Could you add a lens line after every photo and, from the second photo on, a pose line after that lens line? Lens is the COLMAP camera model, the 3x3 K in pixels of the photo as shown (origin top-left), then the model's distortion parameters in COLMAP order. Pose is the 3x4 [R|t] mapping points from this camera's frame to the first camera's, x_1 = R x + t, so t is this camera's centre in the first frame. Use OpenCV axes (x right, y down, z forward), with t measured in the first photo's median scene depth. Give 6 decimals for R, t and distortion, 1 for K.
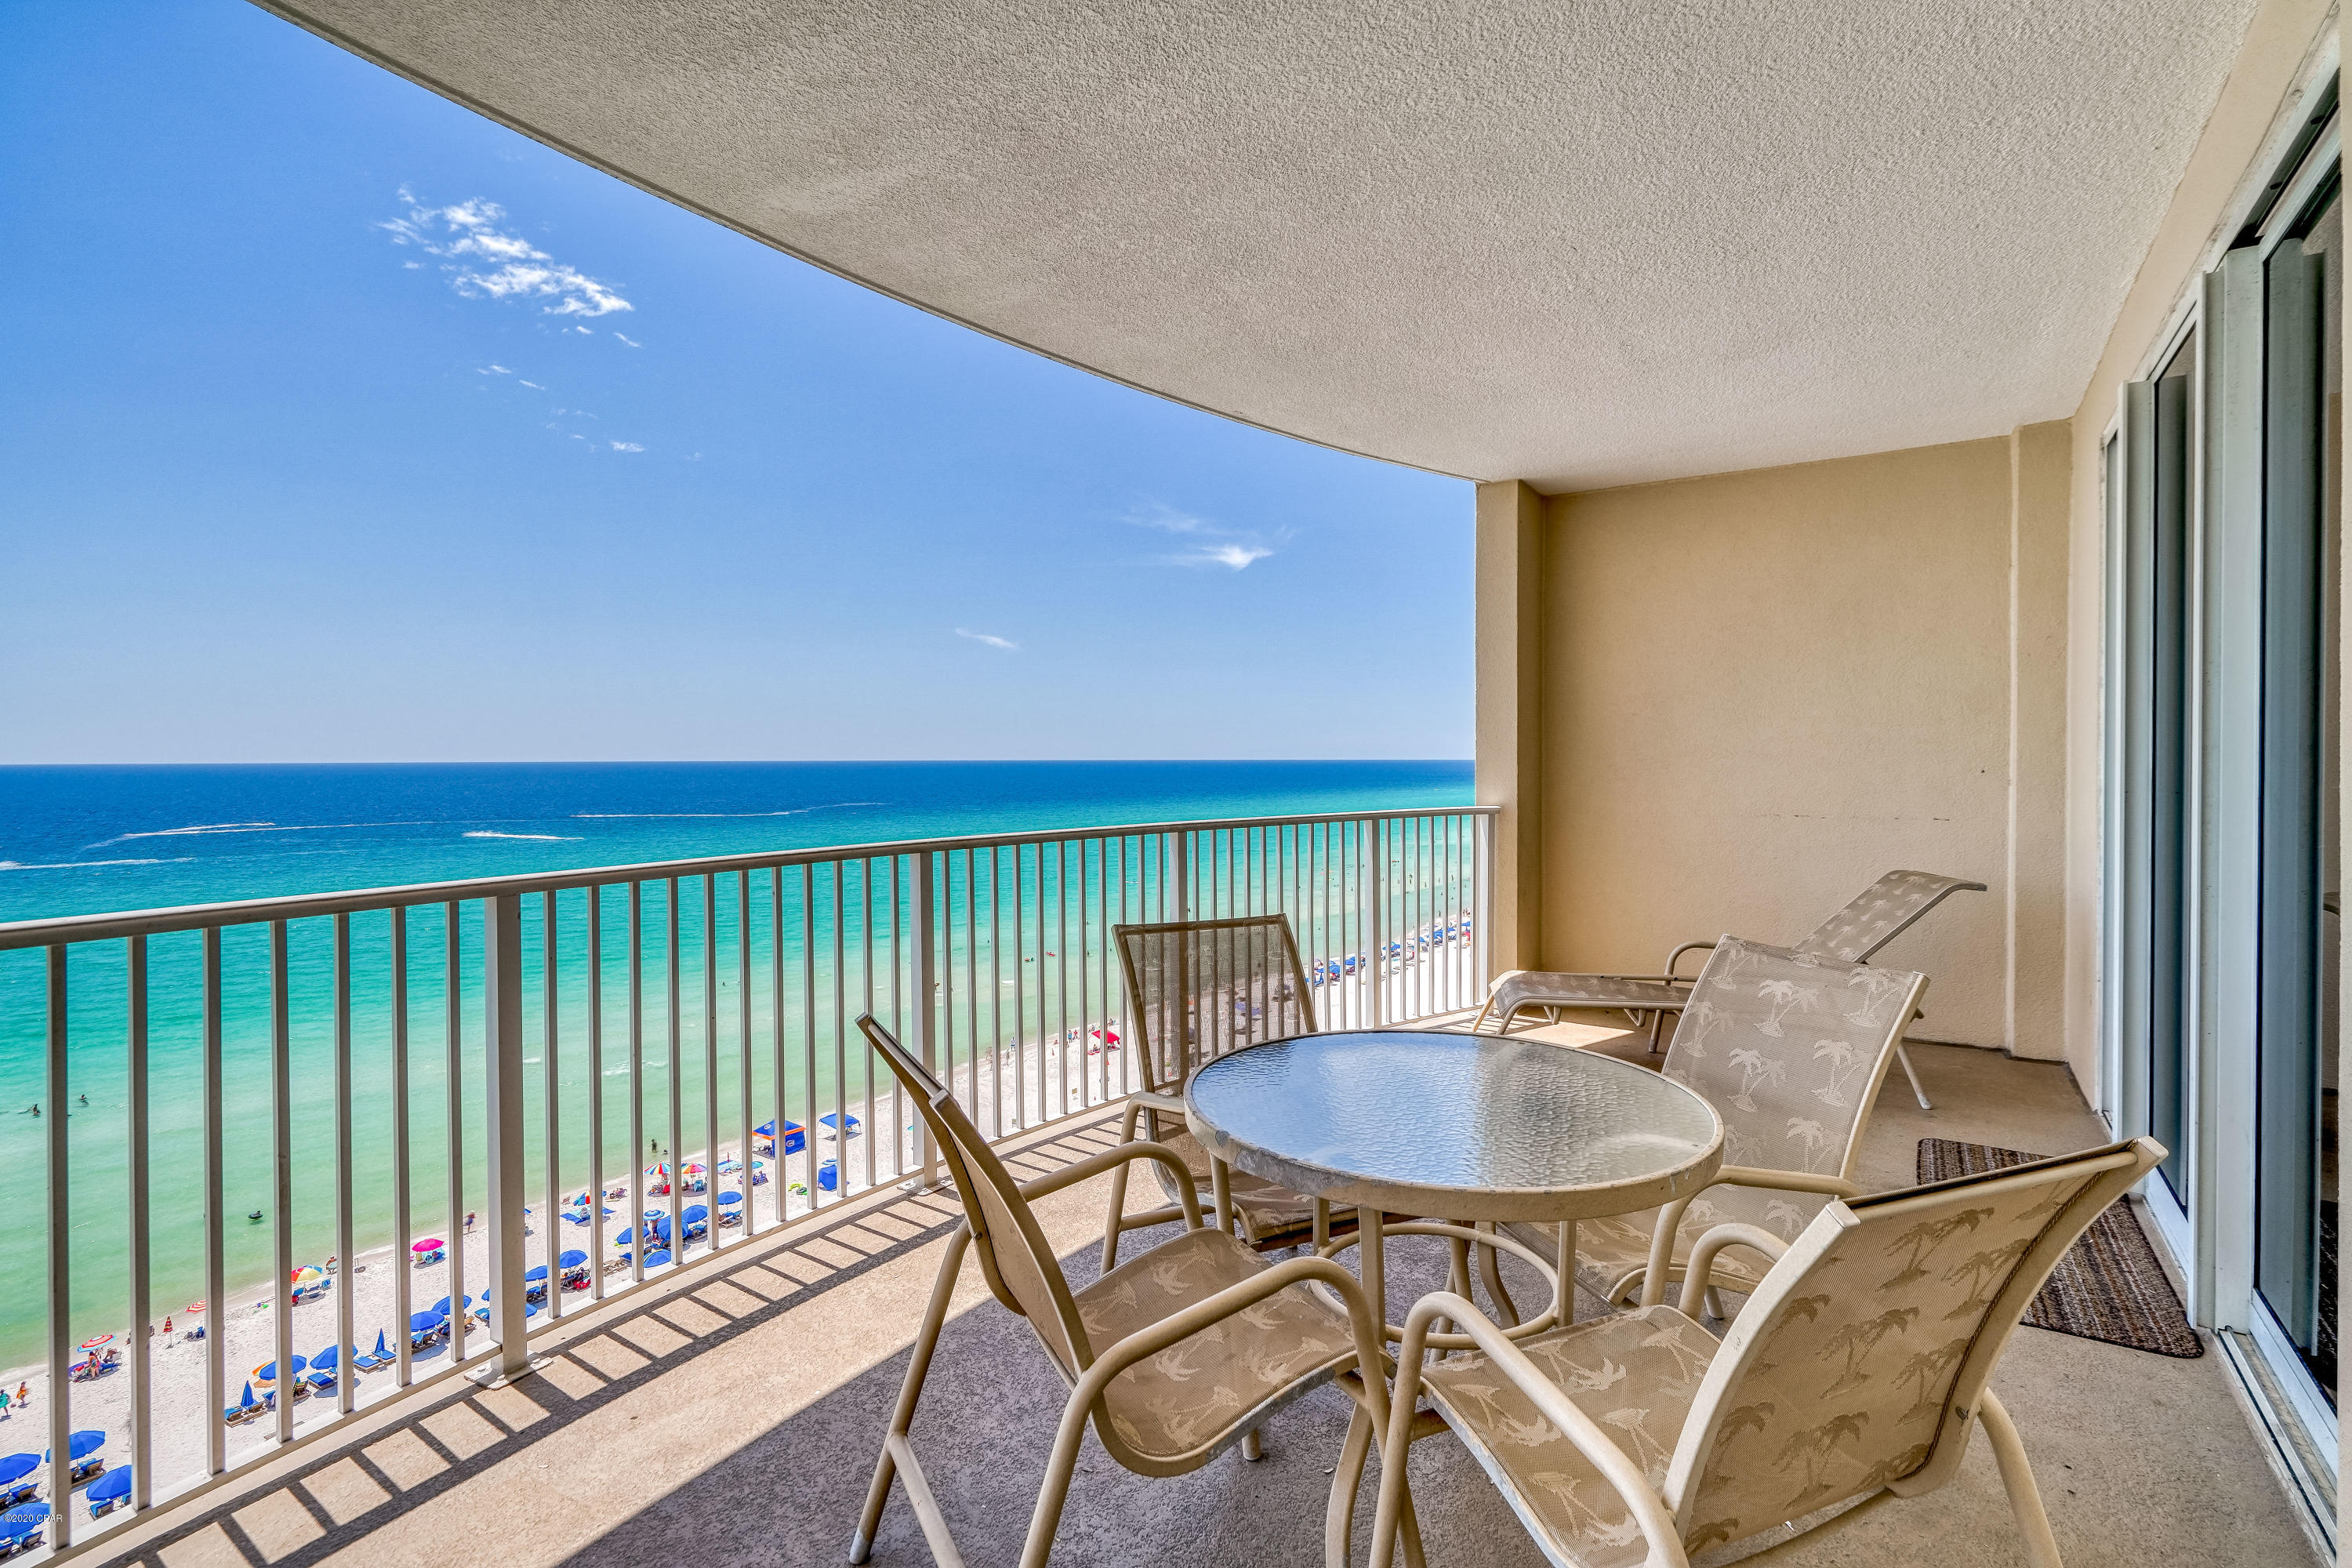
lens RADIAL K [[1068.4, 0, 1257.5], [0, 1068.4, 785.0], [0, 0, 1]] dist [0.002789, -0.000108]
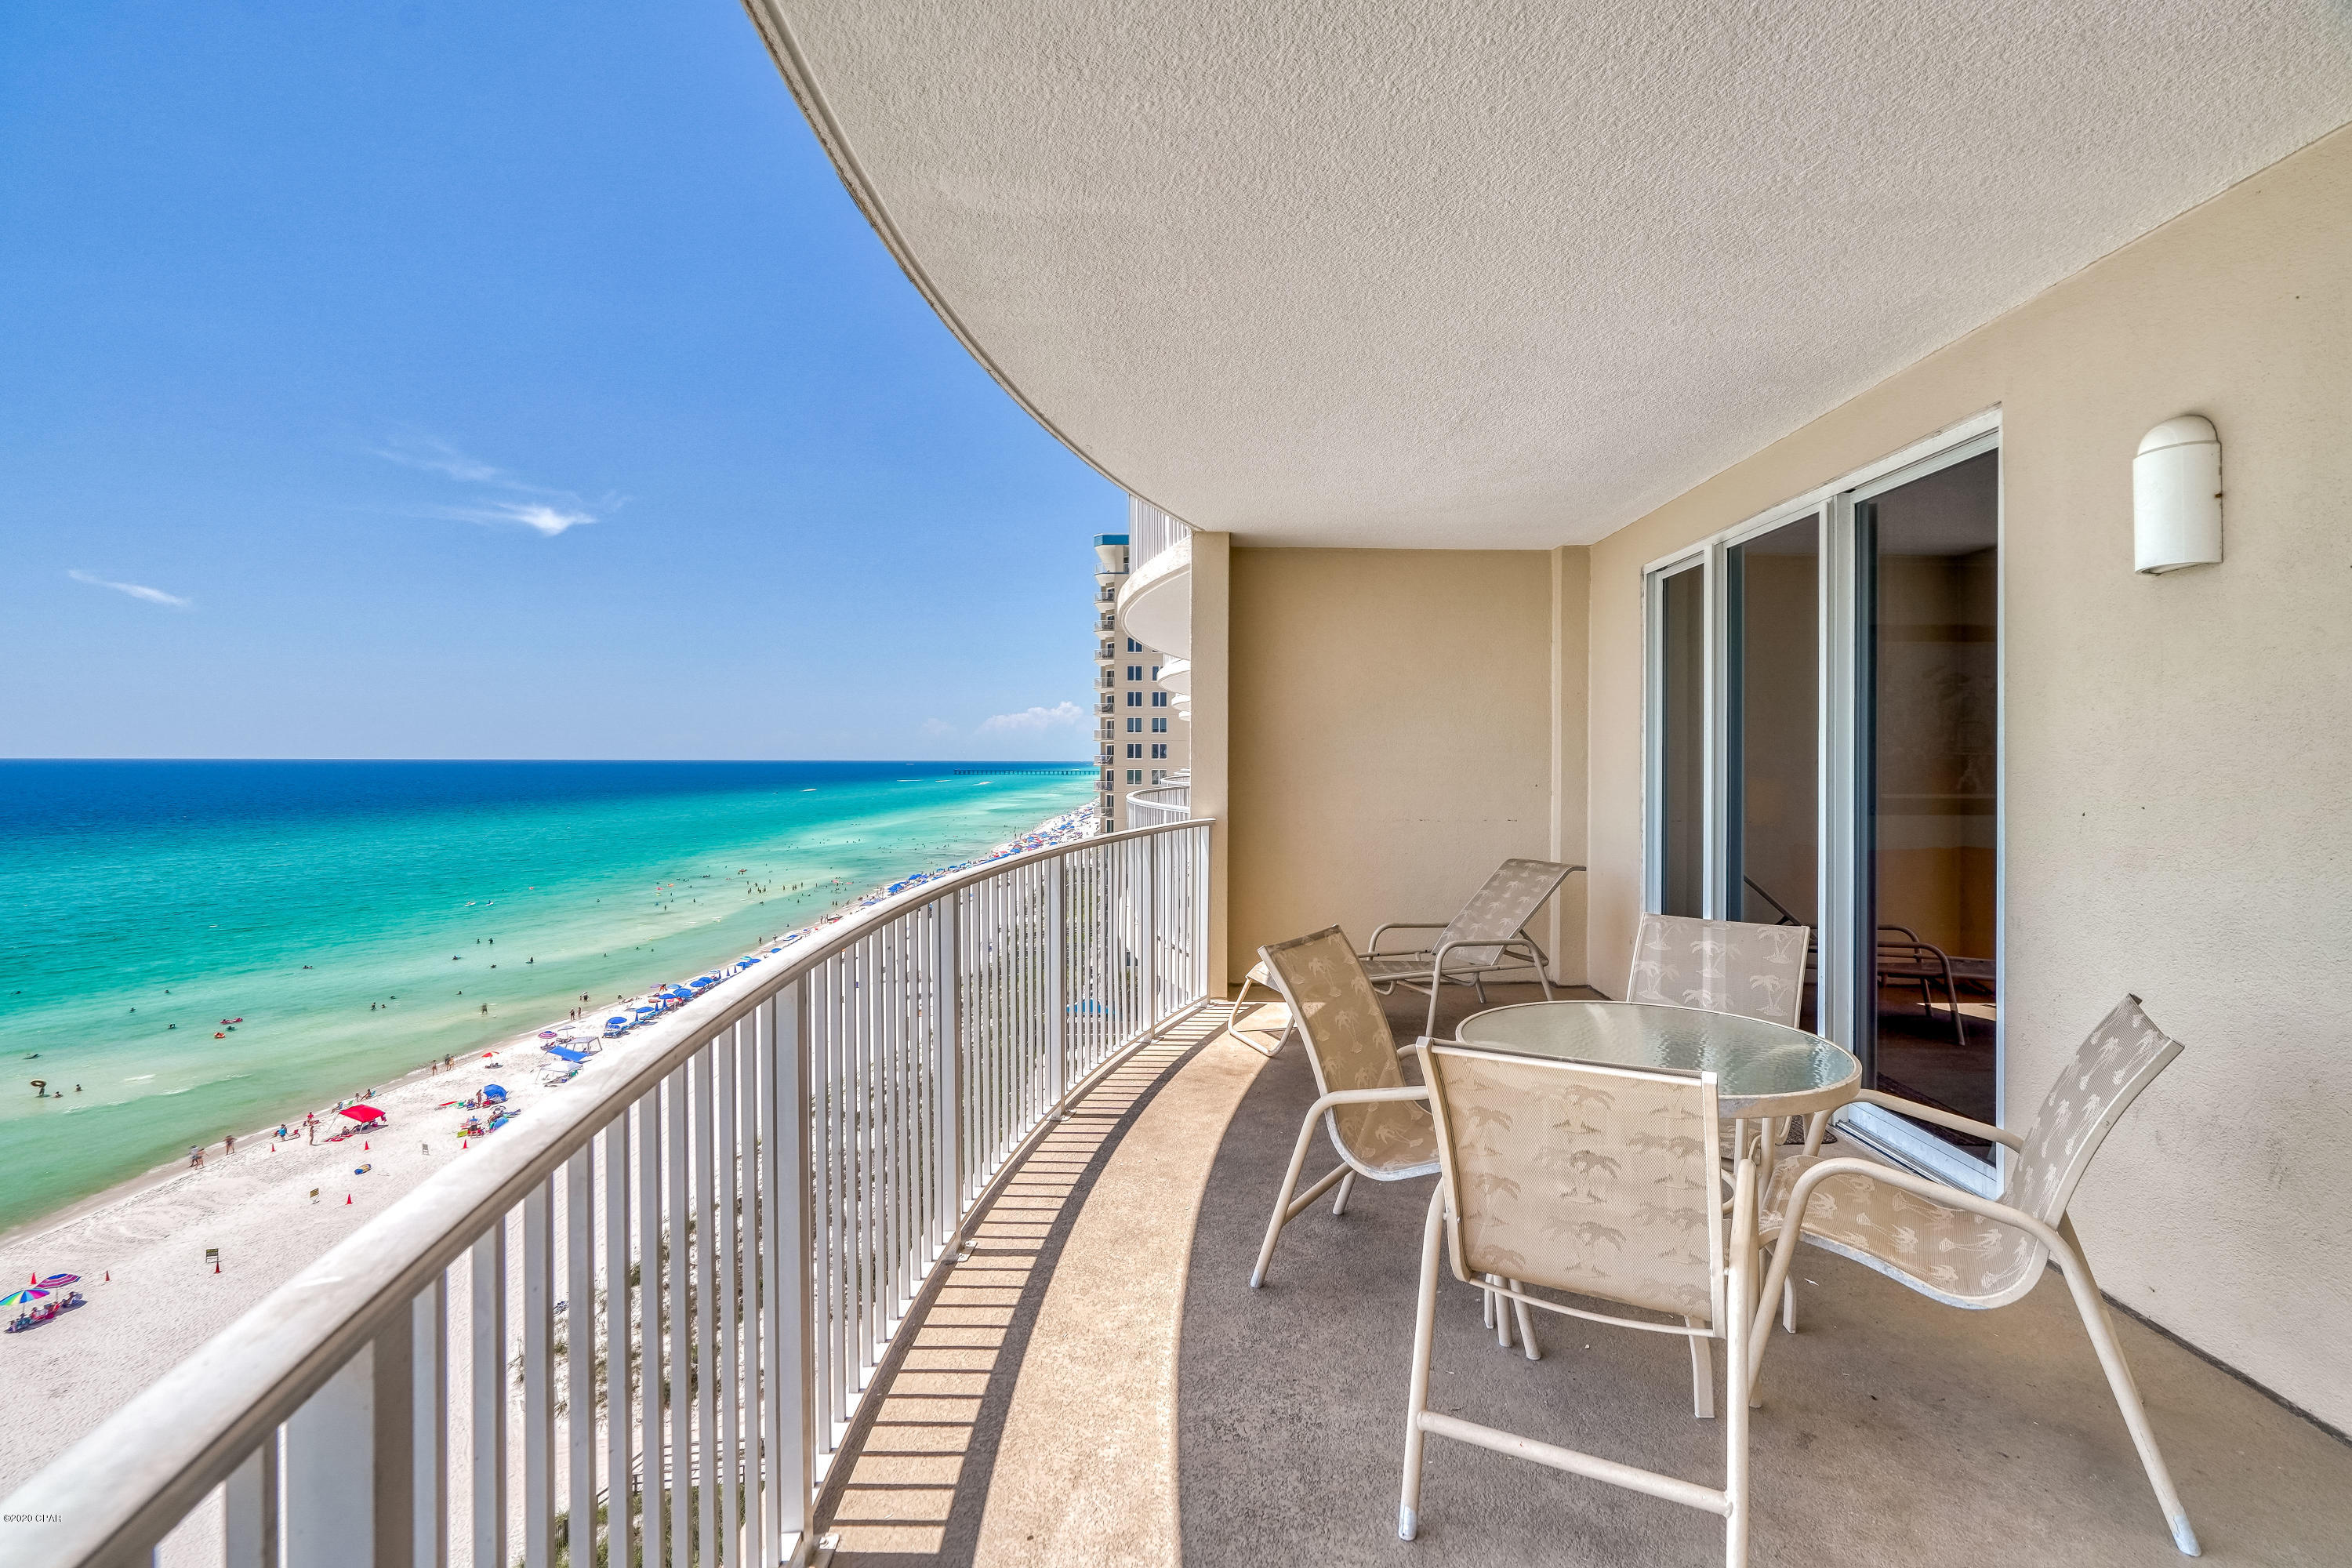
lens RADIAL K [[1088.8, 0, 1167.1], [0, 1088.8, 777.4], [0, 0, 1]] dist [0.001349, -0.000138]
pose [[0.832103, -0.003553, 0.554609, -0.125797], [0.006668, 0.999971, -0.003599, -0.005905], [-0.554580, 0.006693, 0.832103, 0.021069]]
